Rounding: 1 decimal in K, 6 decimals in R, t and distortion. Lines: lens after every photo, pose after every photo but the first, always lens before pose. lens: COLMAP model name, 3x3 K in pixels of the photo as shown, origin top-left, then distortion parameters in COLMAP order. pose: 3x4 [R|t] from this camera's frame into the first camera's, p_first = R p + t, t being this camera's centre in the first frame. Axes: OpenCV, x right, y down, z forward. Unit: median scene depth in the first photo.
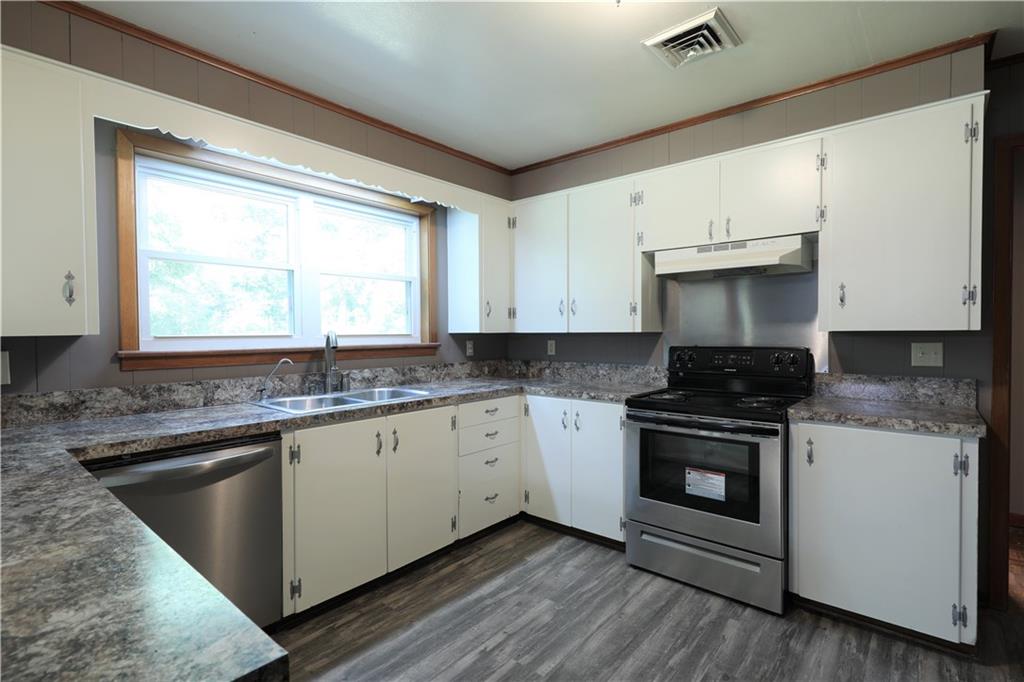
lens RADIAL K [[484.6, 0, 516.8], [0, 484.6, 336.0], [0, 0, 1]] dist [0.004176, -0.001227]
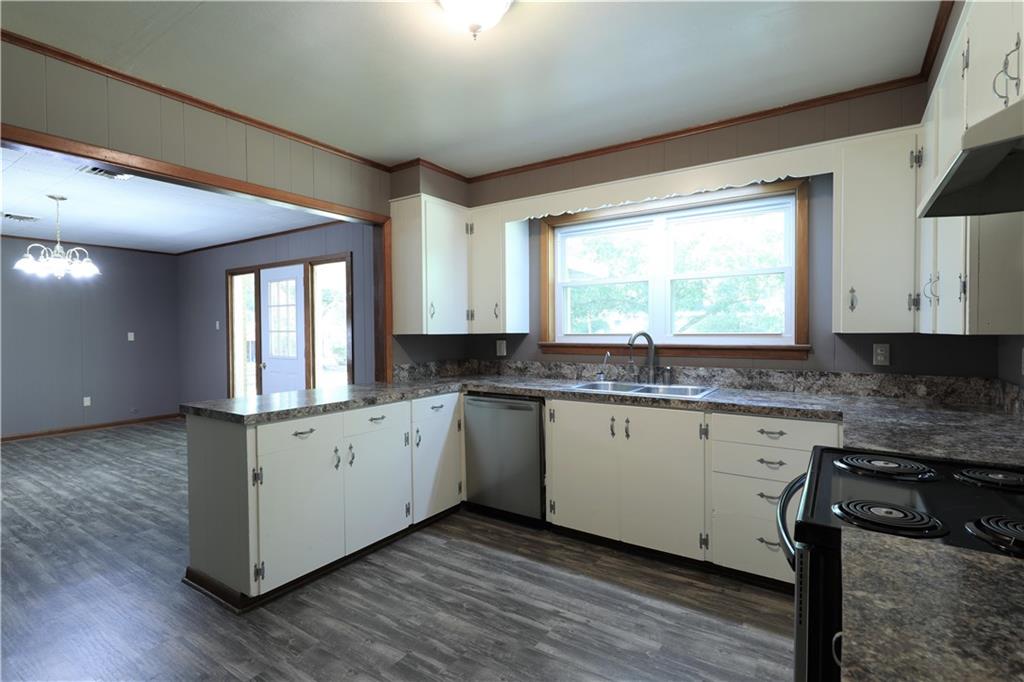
lens RADIAL K [[484.6, 0, 515.1], [0, 484.6, 337.4], [0, 0, 1]] dist [0.004176, -0.001227]
pose [[0.111435, 0.016628, -0.993633, 0.837843], [-0.004814, 0.999857, 0.016192, -0.012959], [0.993760, 0.002979, 0.111499, 0.616717]]
